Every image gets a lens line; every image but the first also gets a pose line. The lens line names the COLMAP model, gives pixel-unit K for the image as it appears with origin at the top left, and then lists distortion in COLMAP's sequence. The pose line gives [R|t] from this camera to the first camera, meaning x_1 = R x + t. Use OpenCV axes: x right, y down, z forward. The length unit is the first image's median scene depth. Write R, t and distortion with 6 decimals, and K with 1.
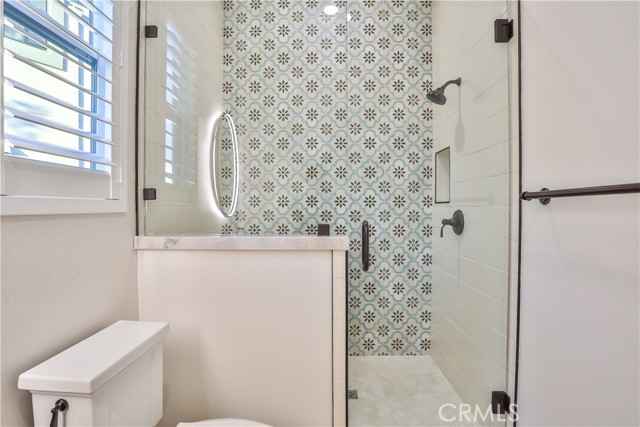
lens RADIAL K [[329.4, 0, 316.4], [0, 329.4, 212.0], [0, 0, 1]] dist [-0.074397, 0.027430]
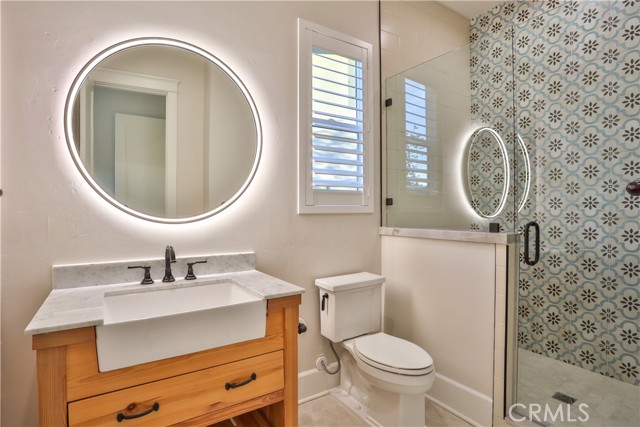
lens RADIAL K [[329.4, 0, 316.4], [0, 329.4, 212.0], [0, 0, 1]] dist [-0.074397, 0.027430]
pose [[0.570551, 0.002784, -0.821257, 0.646908], [-0.007458, 0.999971, -0.001791, 0.002047], [0.821228, 0.007147, 0.570555, -0.257537]]
